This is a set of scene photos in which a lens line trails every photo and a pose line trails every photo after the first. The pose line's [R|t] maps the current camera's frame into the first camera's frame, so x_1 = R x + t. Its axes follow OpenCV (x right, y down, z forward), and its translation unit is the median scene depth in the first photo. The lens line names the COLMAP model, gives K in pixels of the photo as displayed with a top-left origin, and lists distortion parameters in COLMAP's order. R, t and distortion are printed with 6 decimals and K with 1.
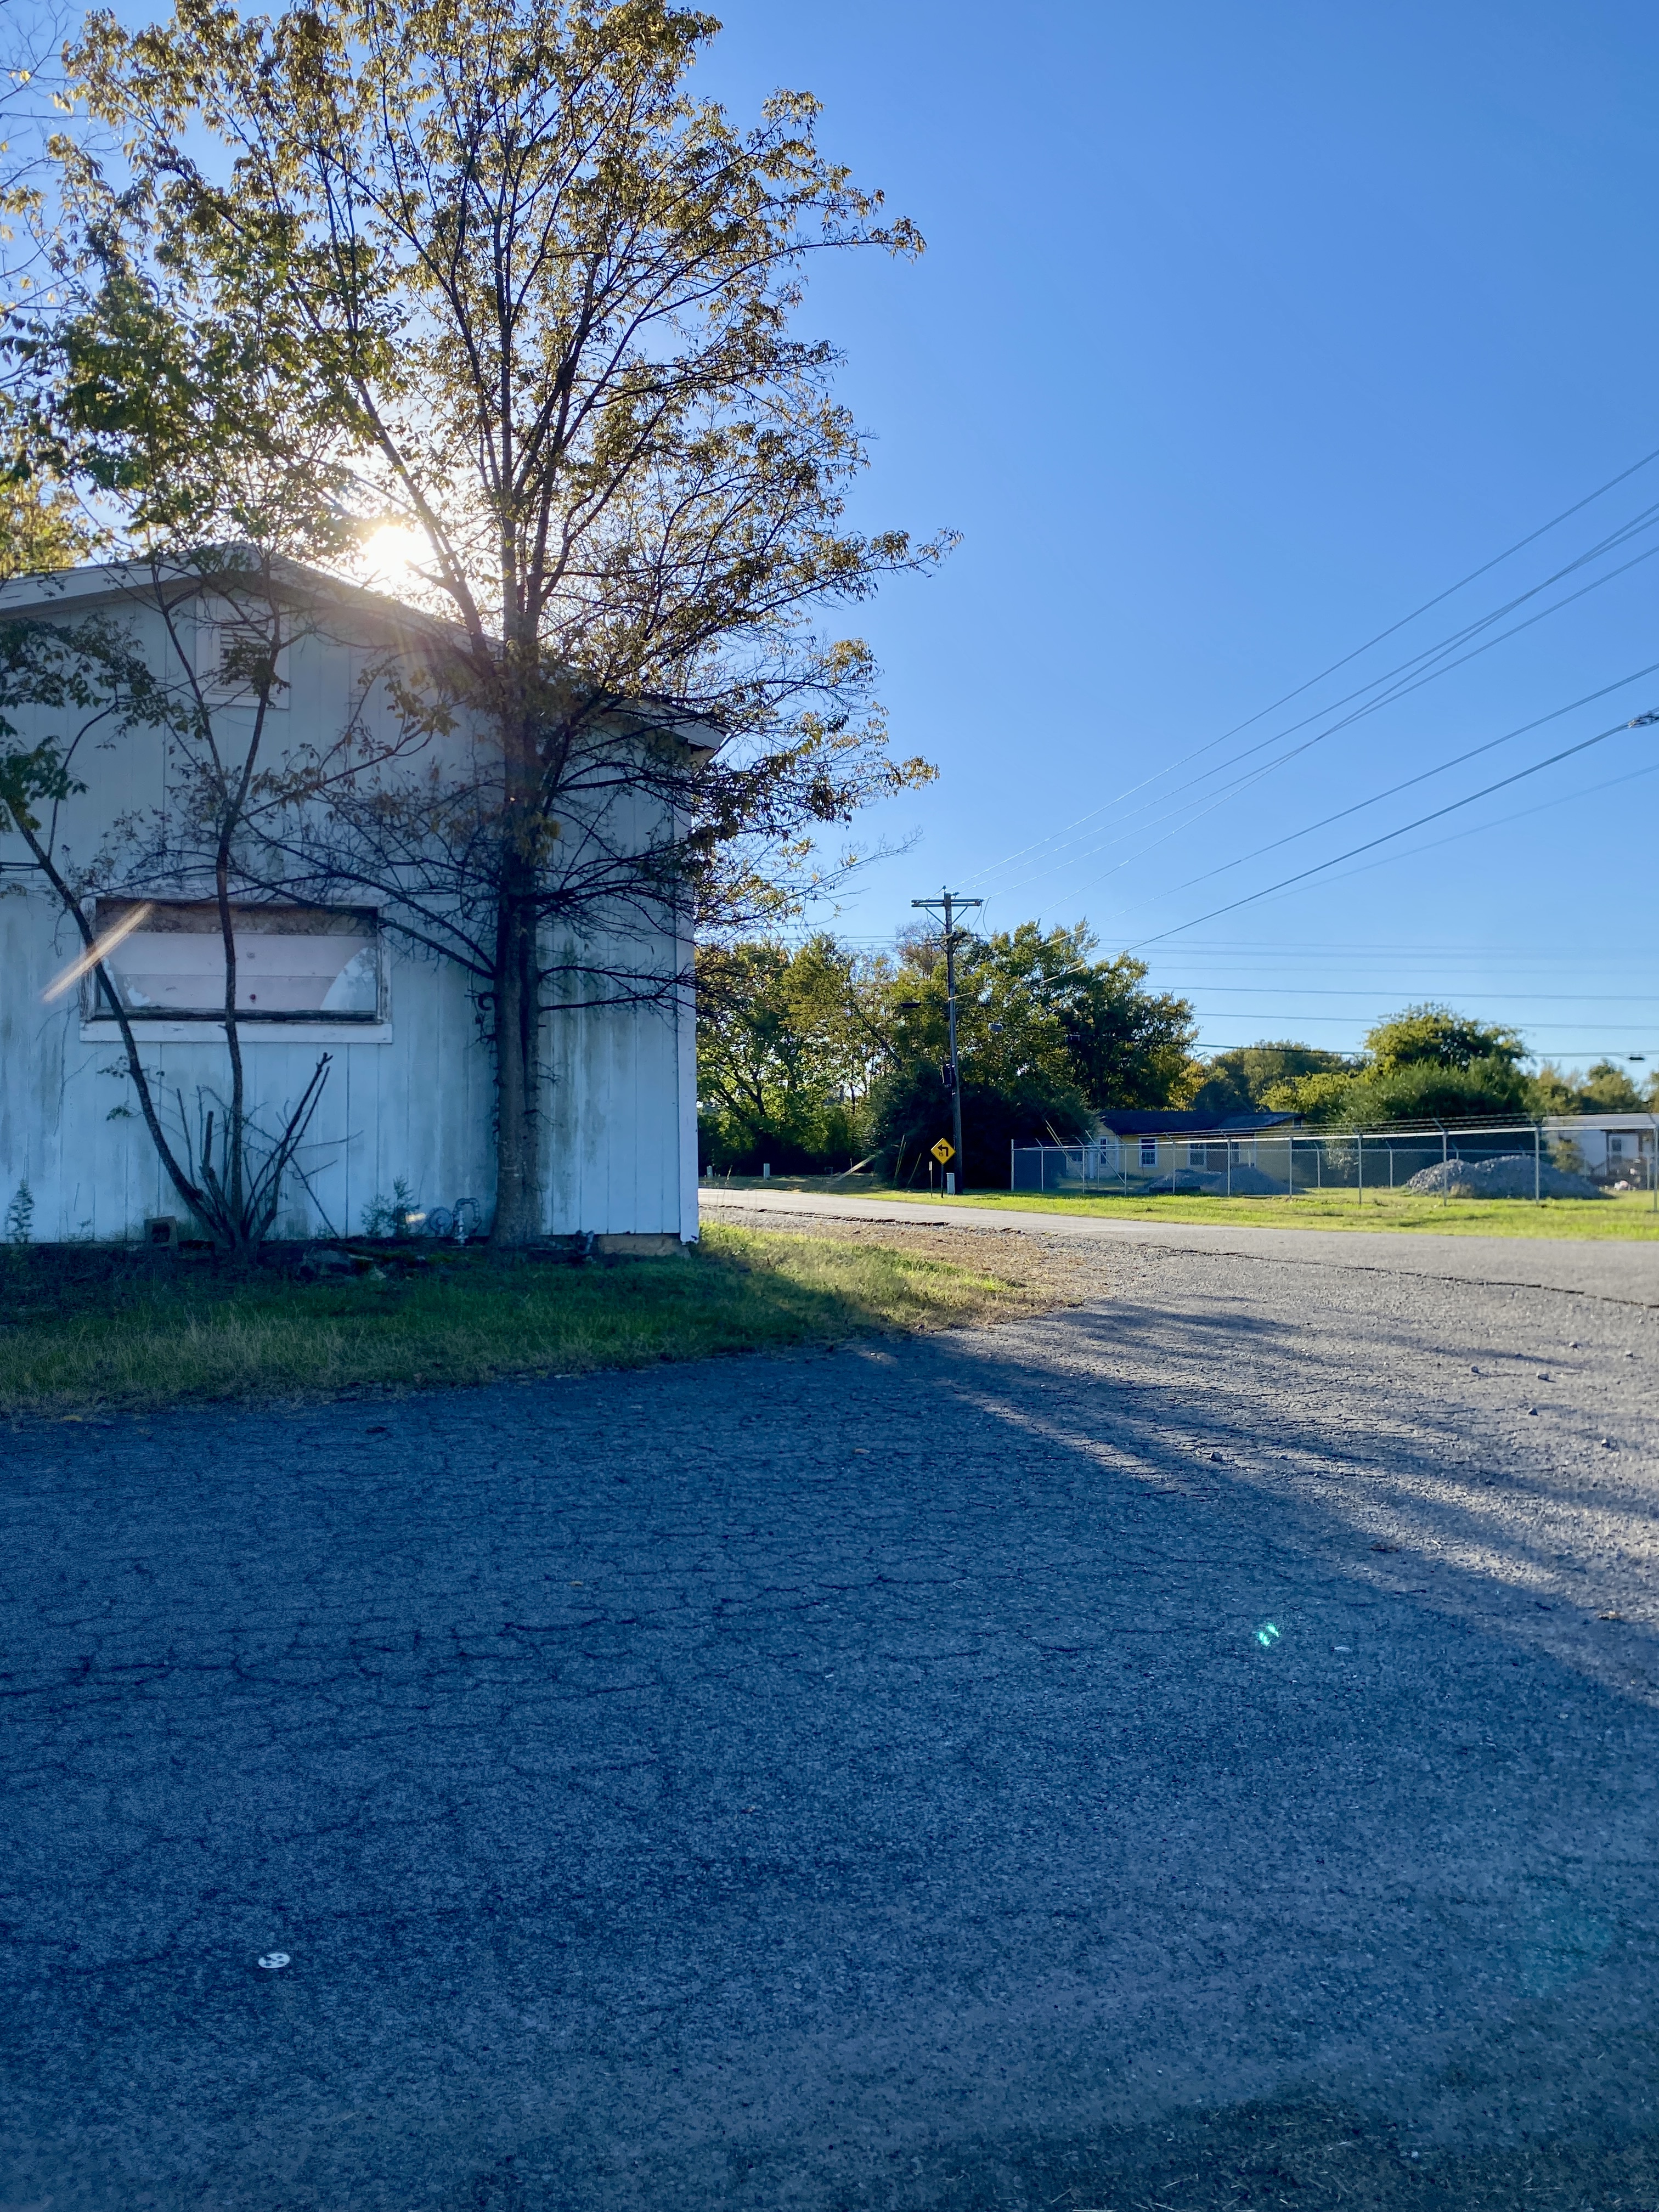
lens RADIAL K [[1610.8, 0, 890.3], [0, 1610.8, 1068.8], [0, 0, 1]] dist [0.006351, -0.025072]
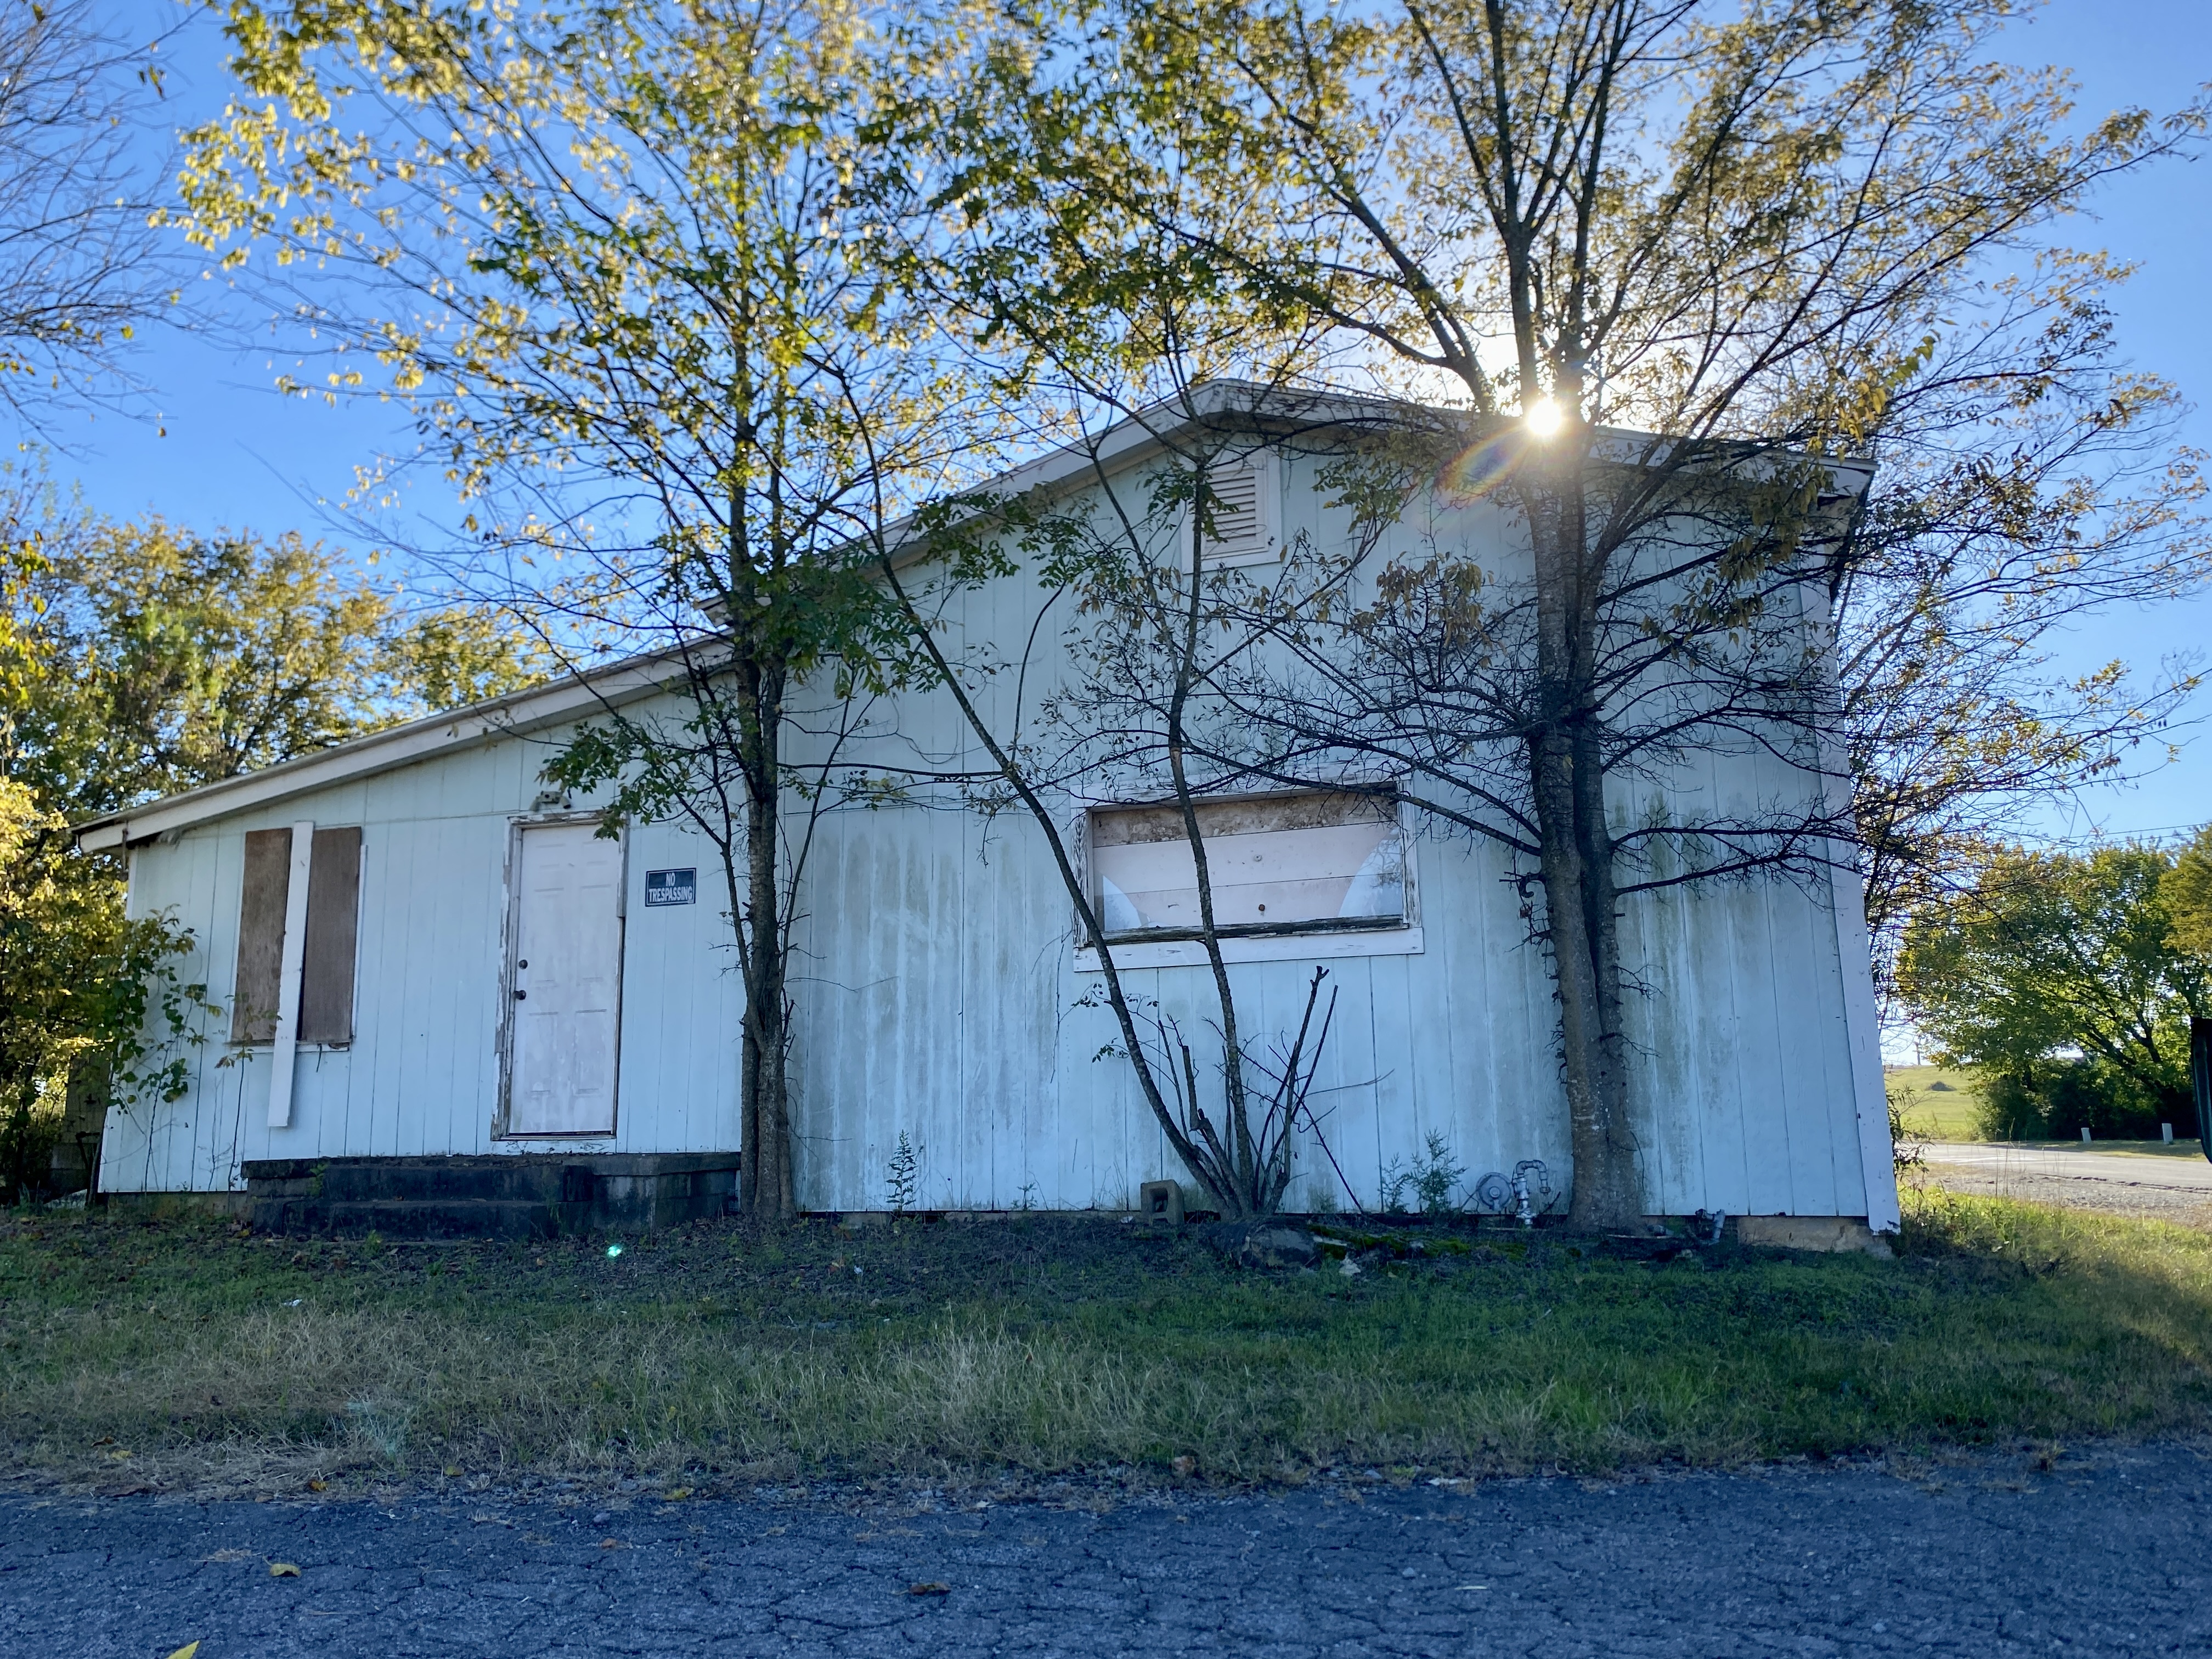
lens RADIAL K [[1610.8, 0, 1106.0], [0, 1610.8, 829.5], [0, 0, 1]] dist [0.006351, -0.025072]
pose [[0.785284, -0.120130, -0.607370, 0.043977], [0.042353, 0.989121, -0.140876, 0.027405], [0.617685, 0.084904, 0.781829, 0.304500]]
